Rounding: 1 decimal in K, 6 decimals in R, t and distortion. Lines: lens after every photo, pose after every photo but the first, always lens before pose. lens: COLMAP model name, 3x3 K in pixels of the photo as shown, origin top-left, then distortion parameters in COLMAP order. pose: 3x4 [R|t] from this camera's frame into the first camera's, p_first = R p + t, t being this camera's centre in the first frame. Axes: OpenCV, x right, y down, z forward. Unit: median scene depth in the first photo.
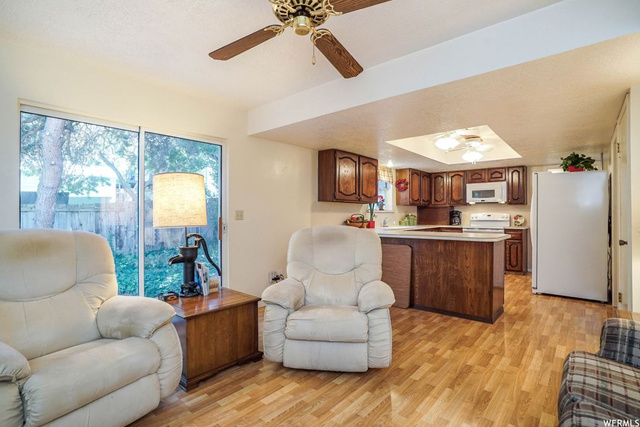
lens RADIAL K [[313.7, 0, 336.3], [0, 313.7, 213.8], [0, 0, 1]] dist [-0.003290, -0.000108]
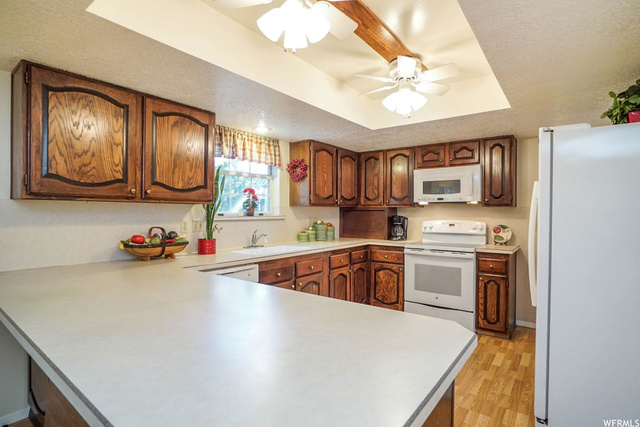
lens RADIAL K [[314.9, 0, 325.2], [0, 314.9, 213.9], [0, 0, 1]] dist [-0.049029, 0.016445]
pose [[0.999779, 0.003890, 0.020639, 0.252185], [-0.004041, 0.999965, 0.007287, -0.018757], [-0.020610, -0.007369, 0.999760, 0.447548]]
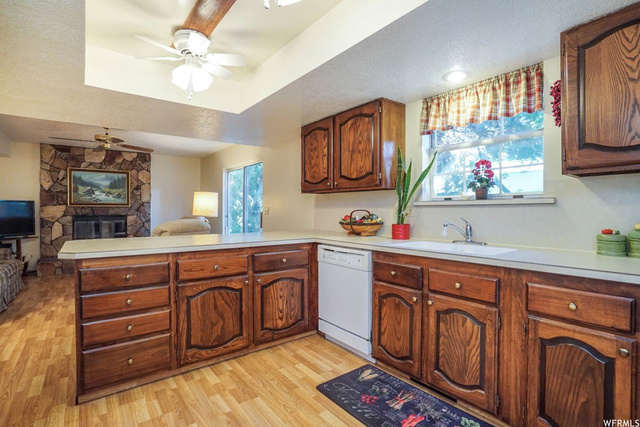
lens RADIAL K [[314.9, 0, 325.2], [0, 314.9, 213.9], [0, 0, 1]] dist [-0.049029, 0.016445]
pose [[-0.232942, 0.011147, -0.972427, 0.540549], [0.000604, 0.999936, 0.011317, 0.001286], [0.972490, 0.002049, -0.232934, 0.889985]]
